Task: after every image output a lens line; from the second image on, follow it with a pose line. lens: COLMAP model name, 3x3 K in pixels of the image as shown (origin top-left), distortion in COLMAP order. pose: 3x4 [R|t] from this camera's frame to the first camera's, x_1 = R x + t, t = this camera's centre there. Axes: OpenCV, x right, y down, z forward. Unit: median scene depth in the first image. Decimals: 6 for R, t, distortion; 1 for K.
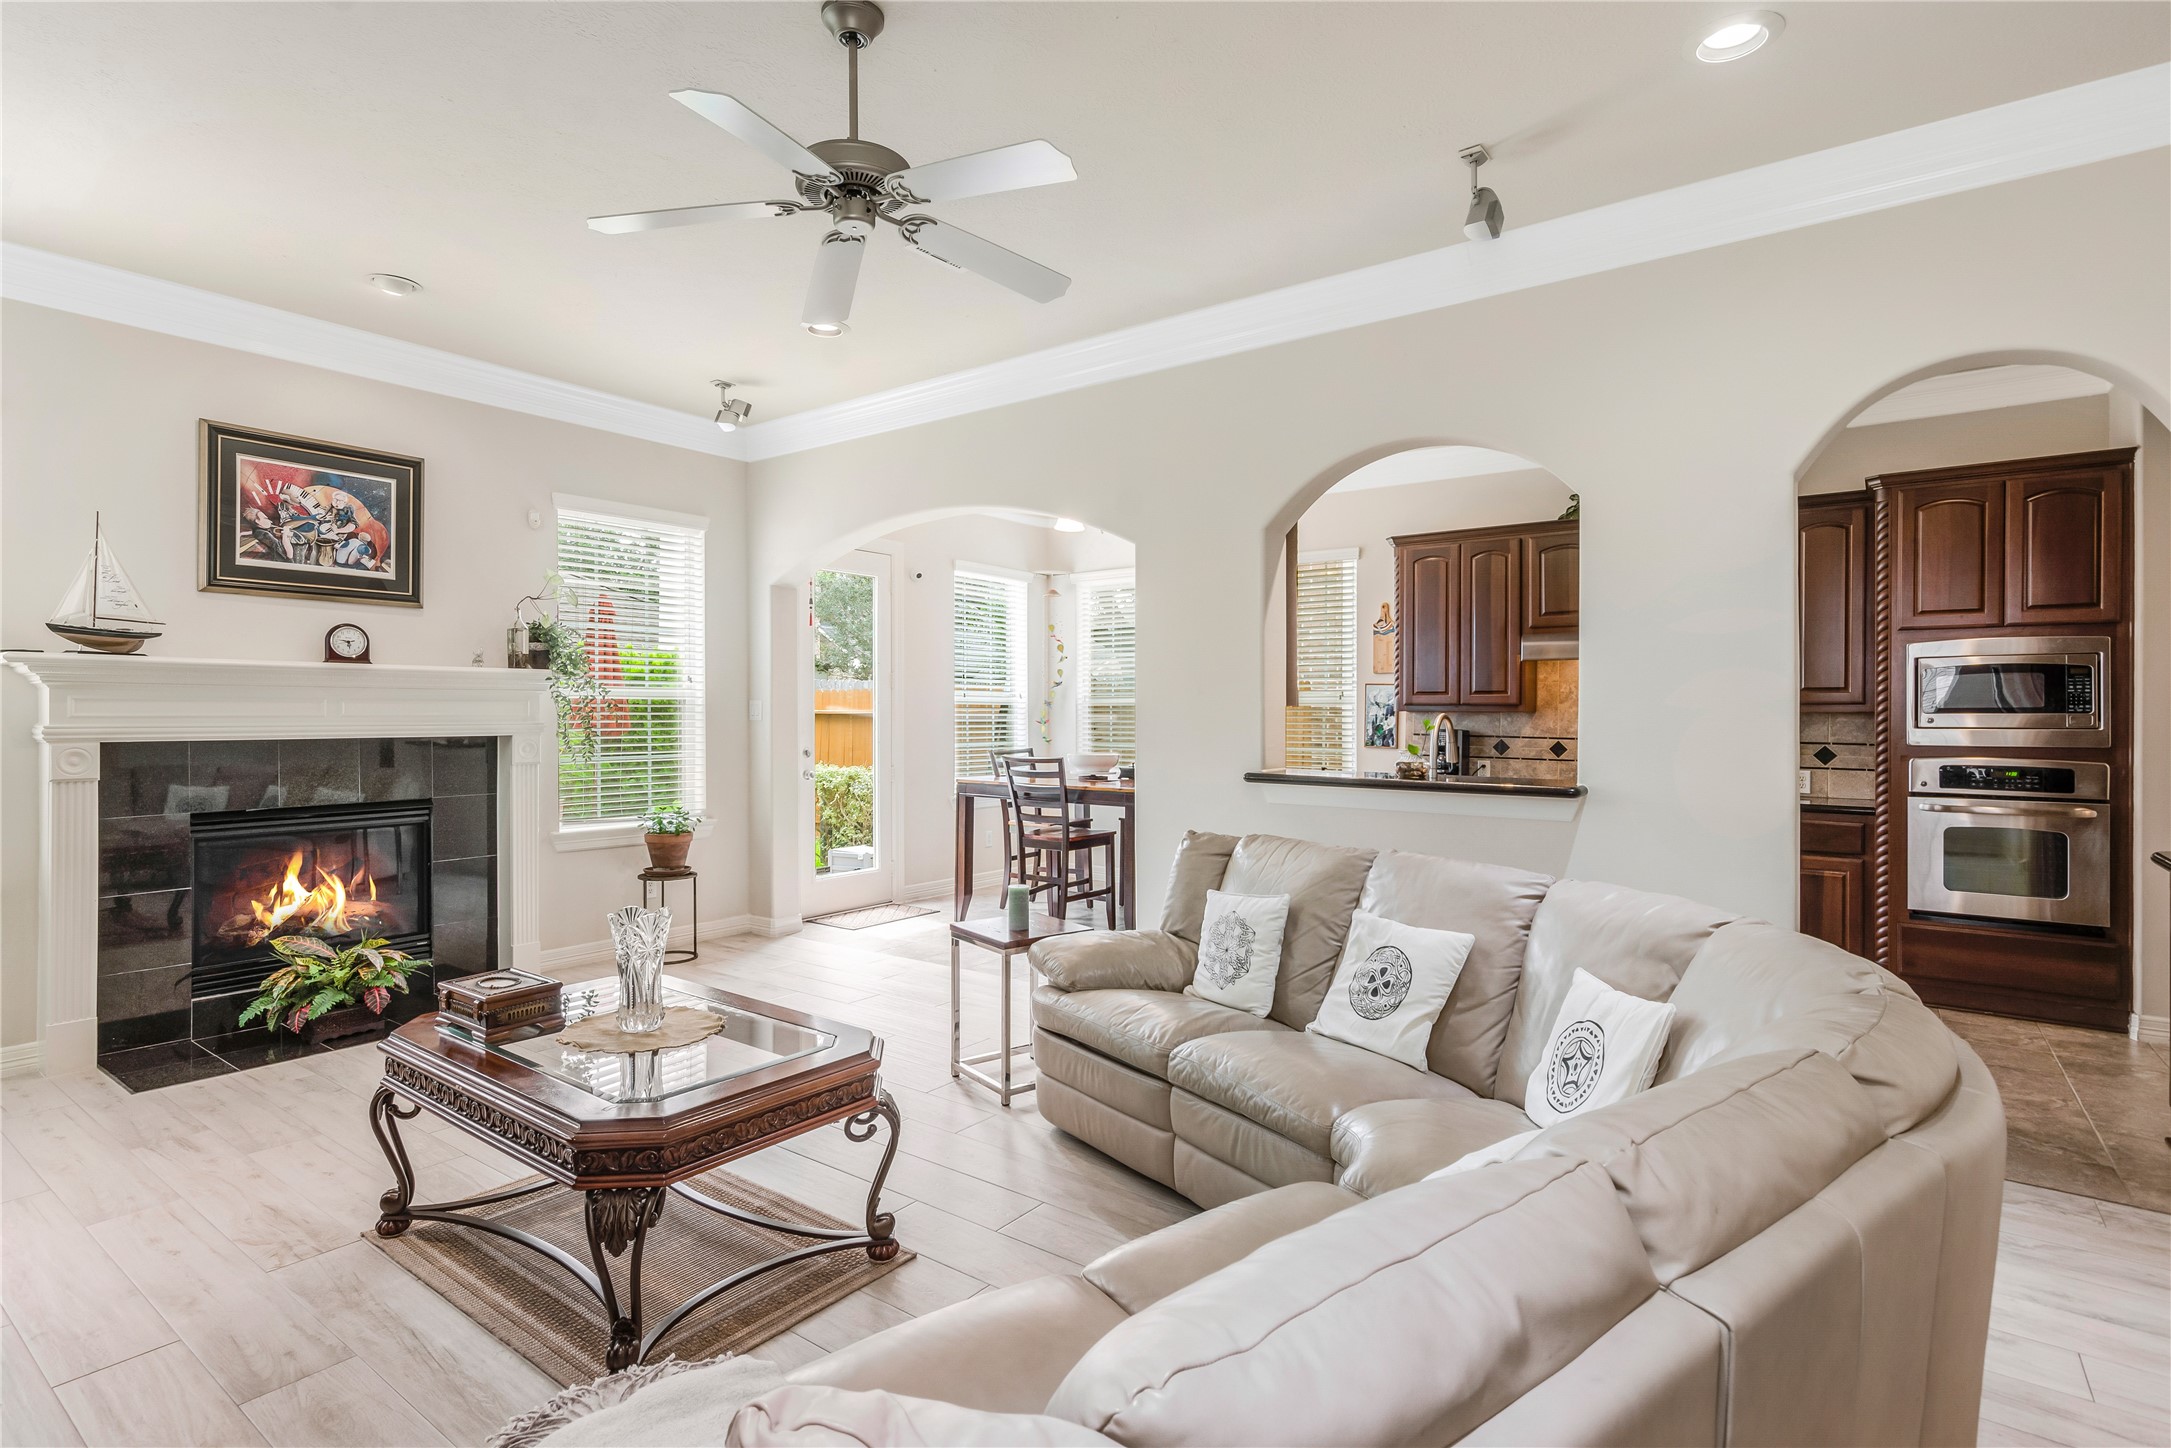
lens RADIAL K [[1089.6, 0, 1085.7], [0, 1089.6, 714.5], [0, 0, 1]] dist [-0.002830, 0.002988]
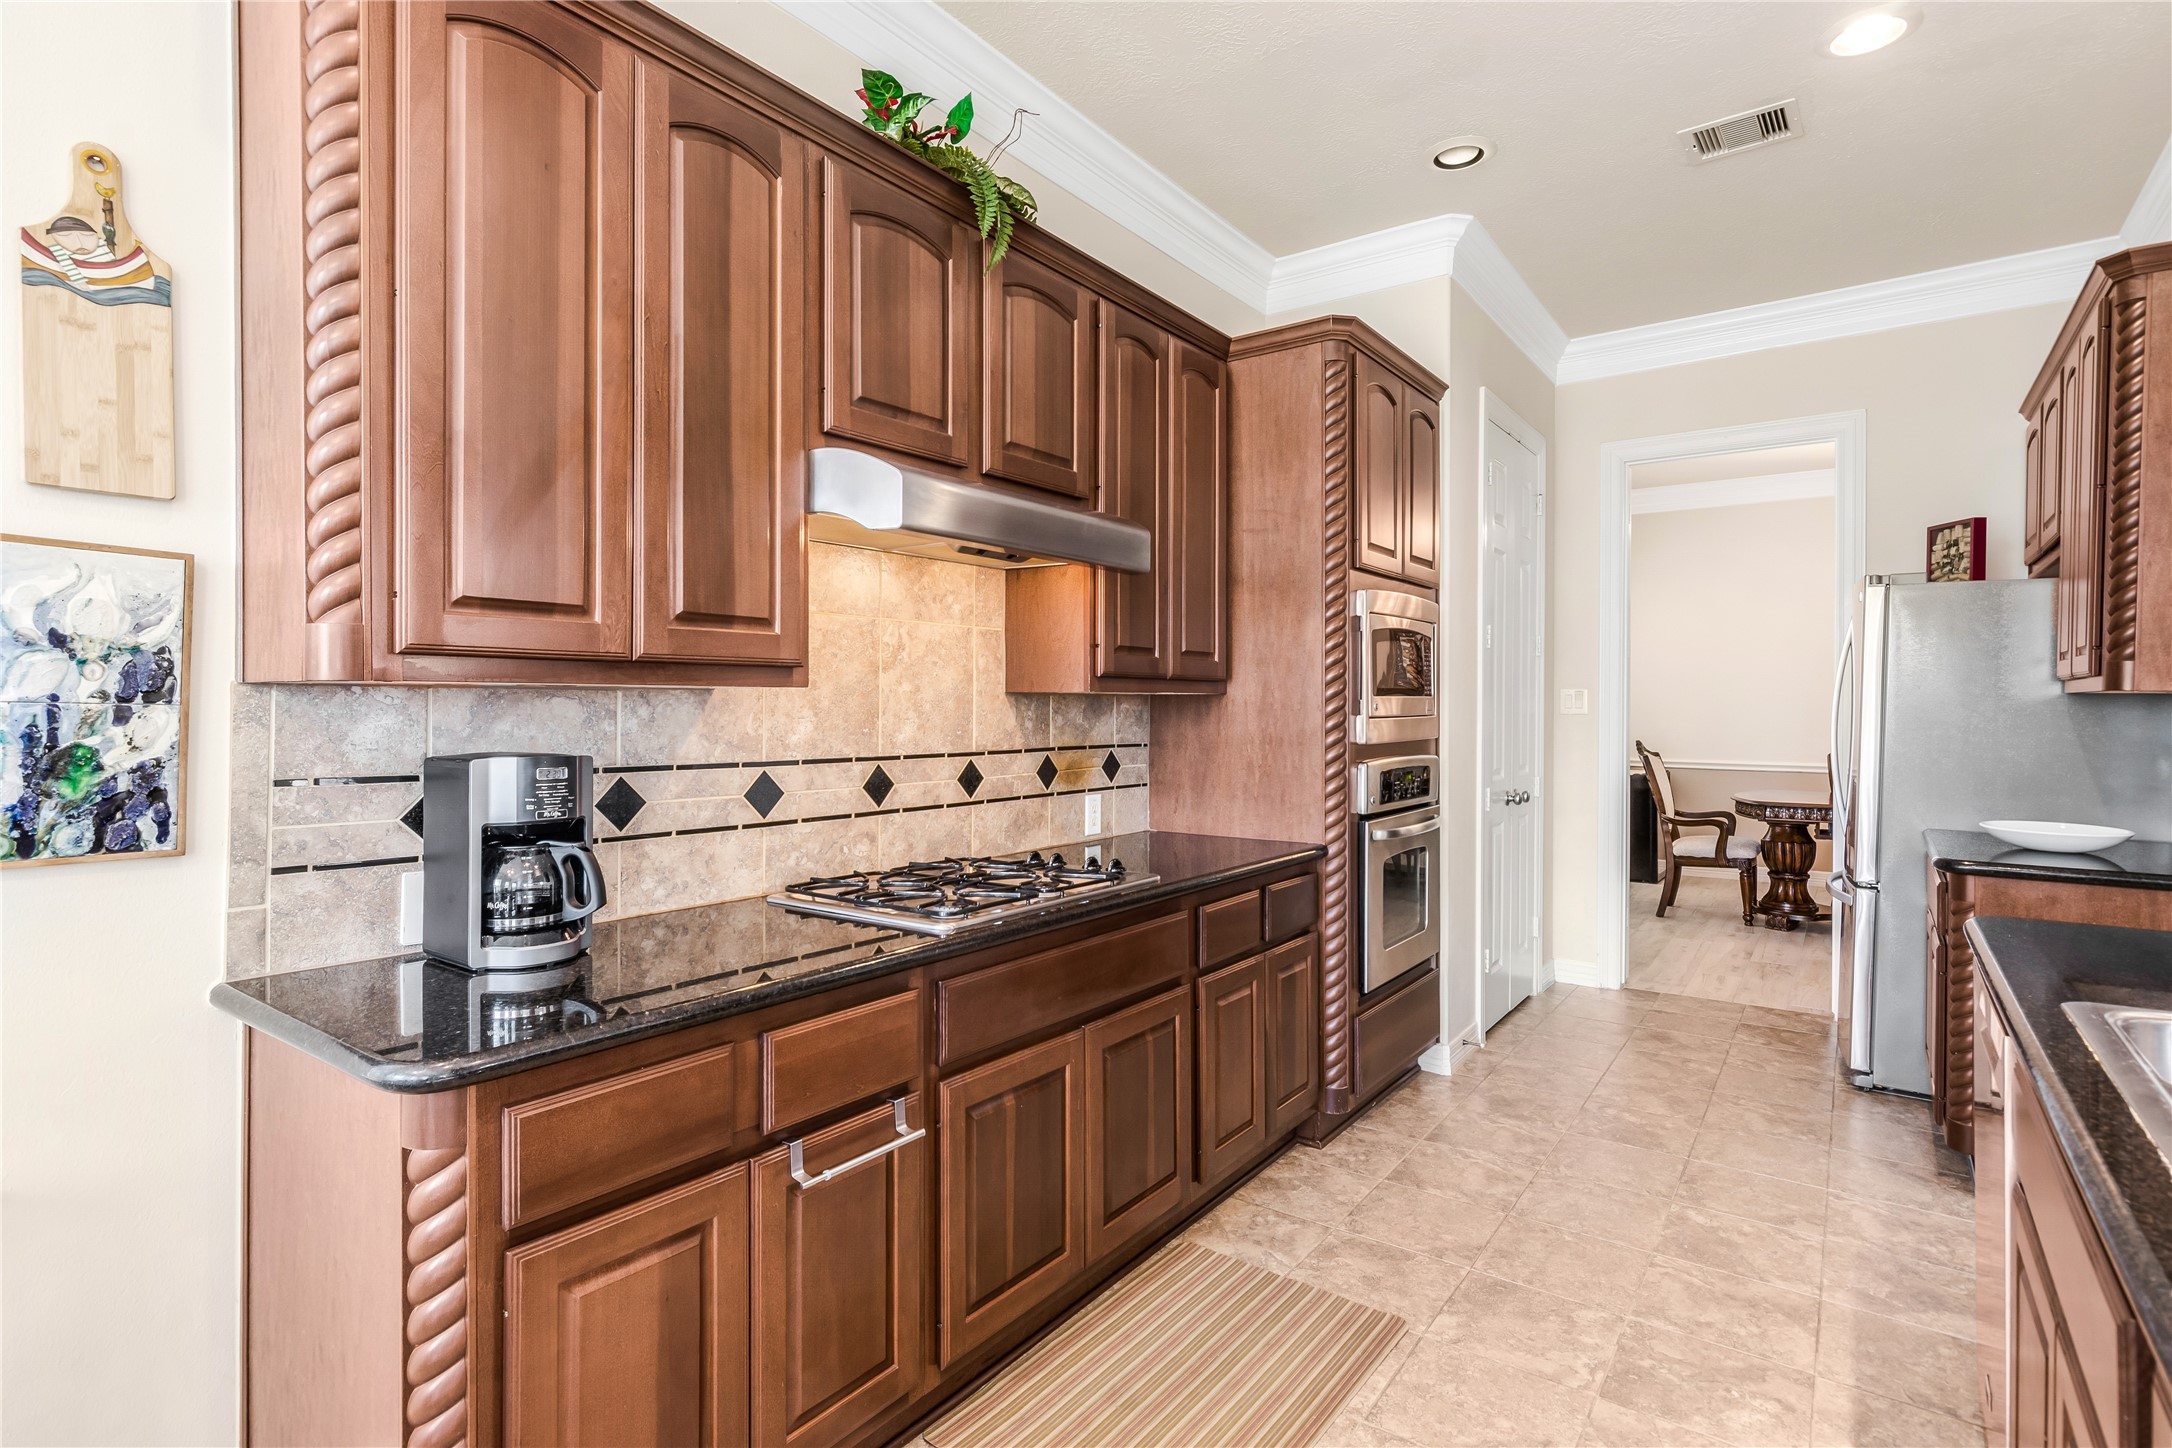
lens RADIAL K [[1074.3, 0, 1087.3], [0, 1074.3, 710.3], [0, 0, 1]] dist [-0.000568, 0.000042]
pose [[0.011016, -0.010481, 0.999884, 0.117222], [0.000181, 0.999945, 0.010480, 0.000884], [-0.999939, 0.000066, 0.011017, 1.261826]]
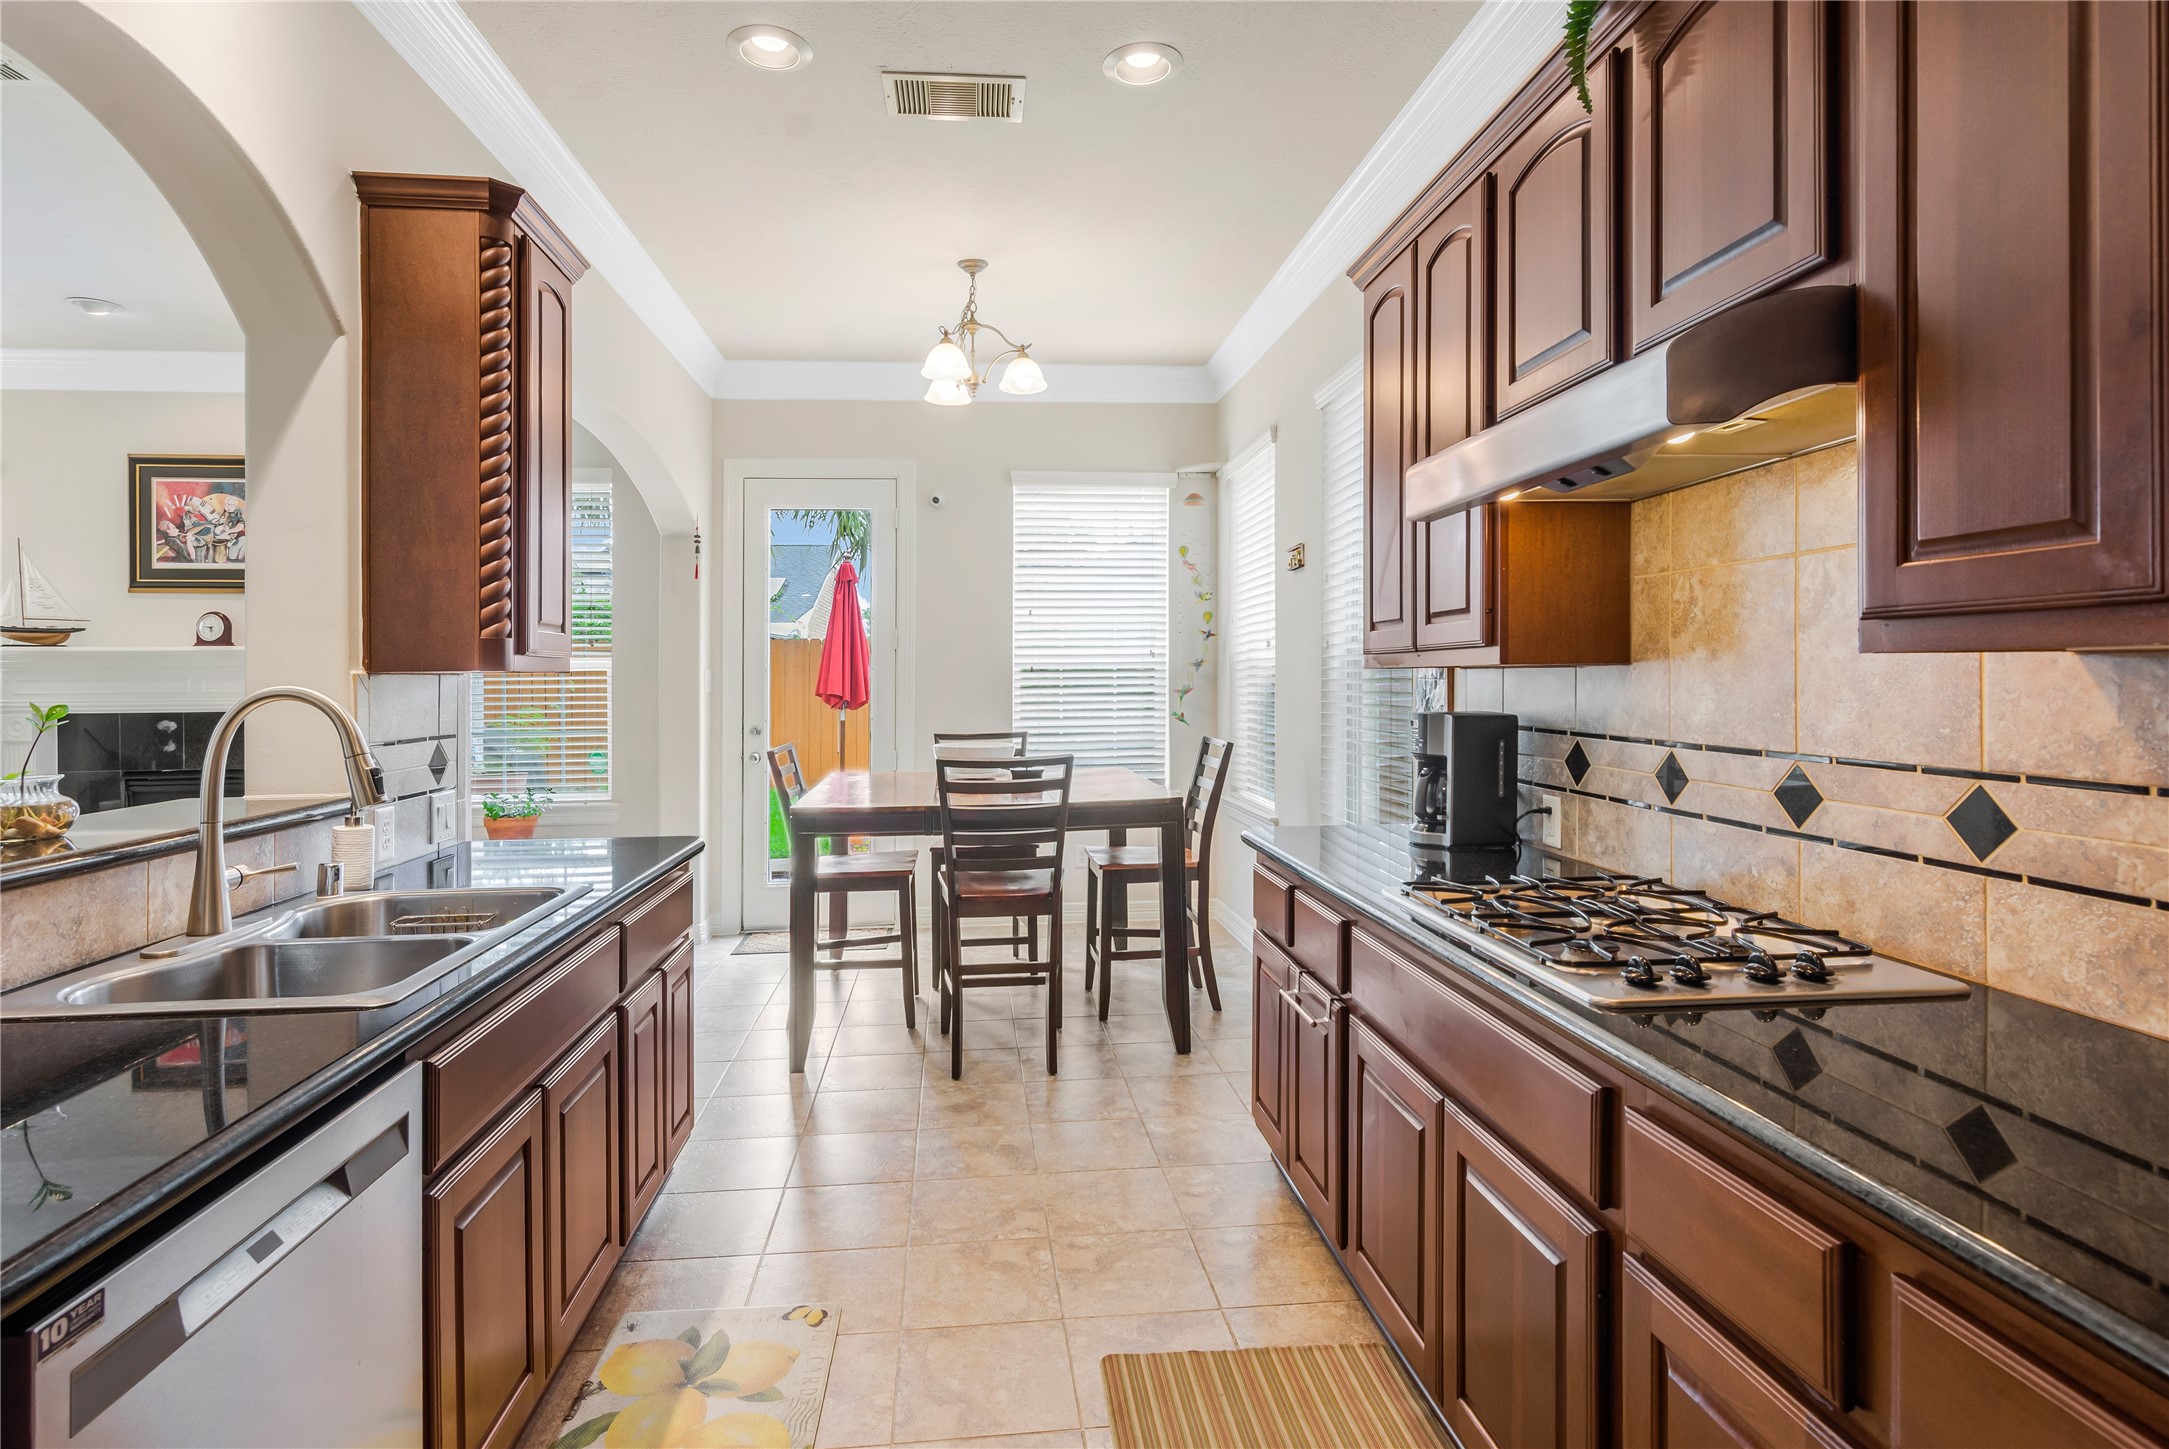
lens RADIAL K [[1110.0, 0, 1080.3], [0, 1110.0, 667.5], [0, 0, 1]] dist [-0.000411, 0.007919]
pose [[0.658729, -0.018446, -0.752155, 0.804243], [0.010953, 0.999829, -0.014928, 0.002829], [0.752301, 0.001595, 0.658818, 0.919623]]
